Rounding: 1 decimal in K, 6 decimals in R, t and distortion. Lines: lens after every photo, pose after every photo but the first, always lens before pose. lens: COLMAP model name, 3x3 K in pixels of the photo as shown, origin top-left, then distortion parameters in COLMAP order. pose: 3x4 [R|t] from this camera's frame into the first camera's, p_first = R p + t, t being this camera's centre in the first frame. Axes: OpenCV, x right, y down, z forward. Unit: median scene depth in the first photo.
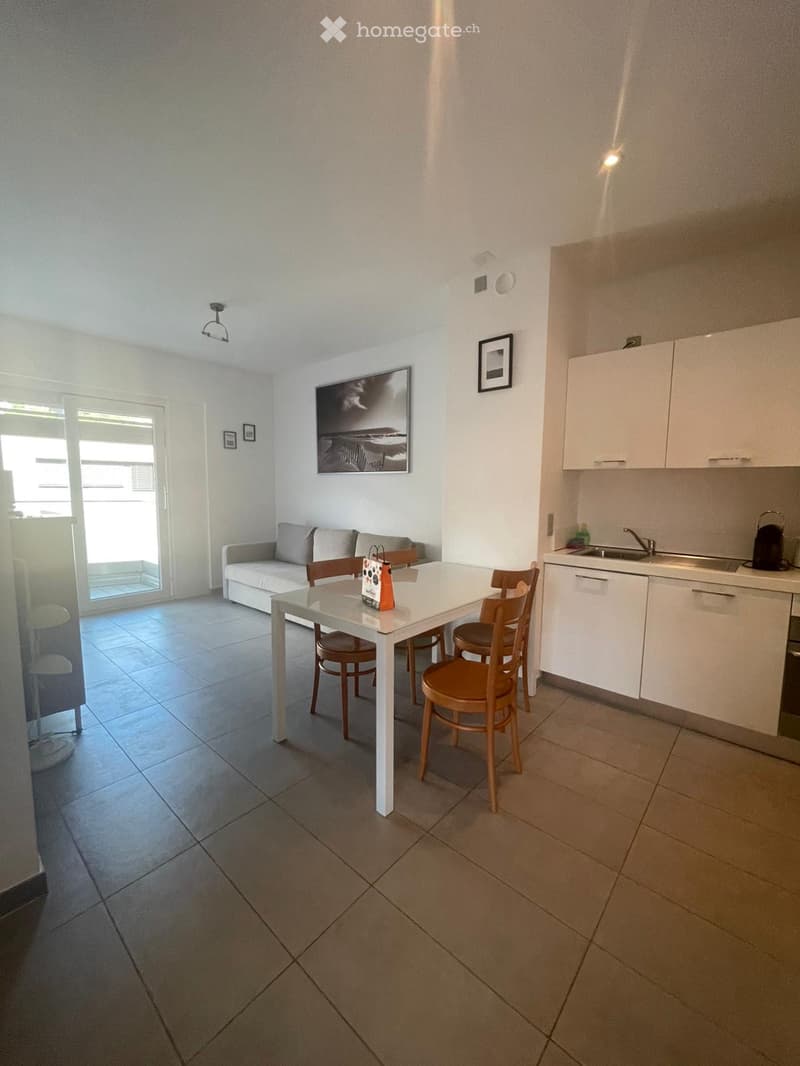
lens RADIAL K [[433.4, 0, 402.2], [0, 433.4, 533.7], [0, 0, 1]] dist [-0.004428, 0.002815]
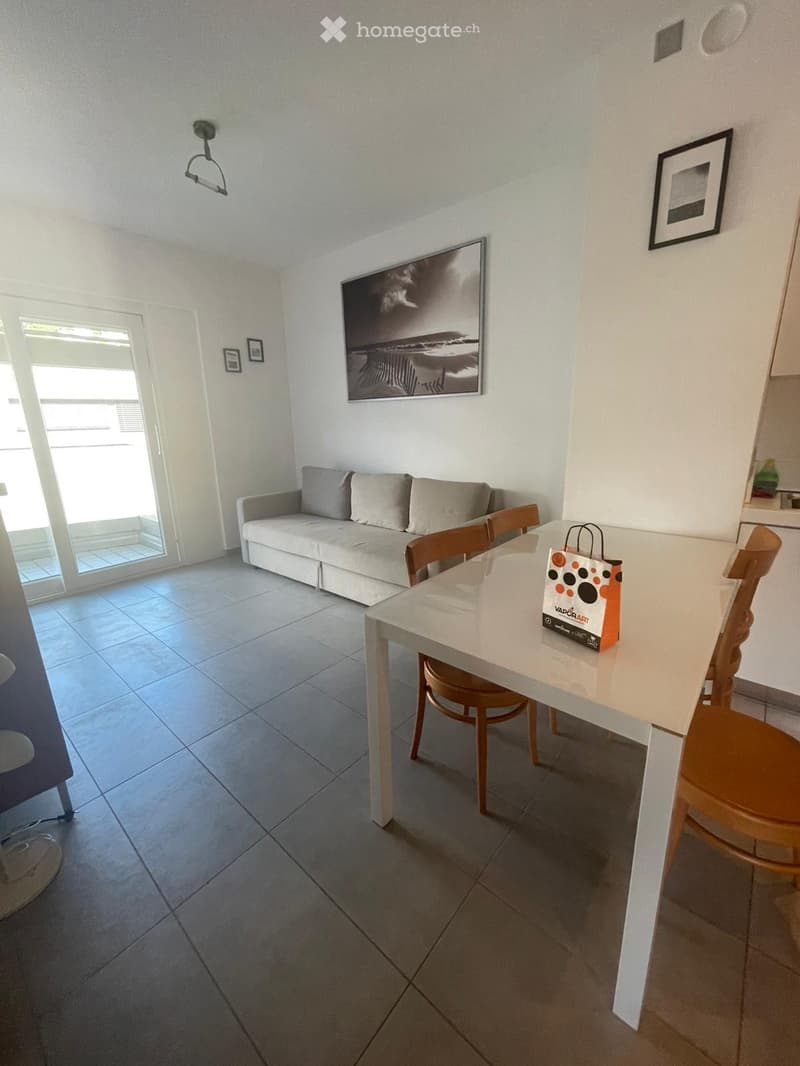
lens RADIAL K [[433.4, 0, 401.8], [0, 433.4, 530.5], [0, 0, 1]] dist [-0.004428, 0.002815]
pose [[0.999383, -0.035114, -0.000292, -0.129024], [0.034774, 0.988489, 0.147241, -0.024422], [-0.004882, -0.147161, 0.989101, 0.231693]]
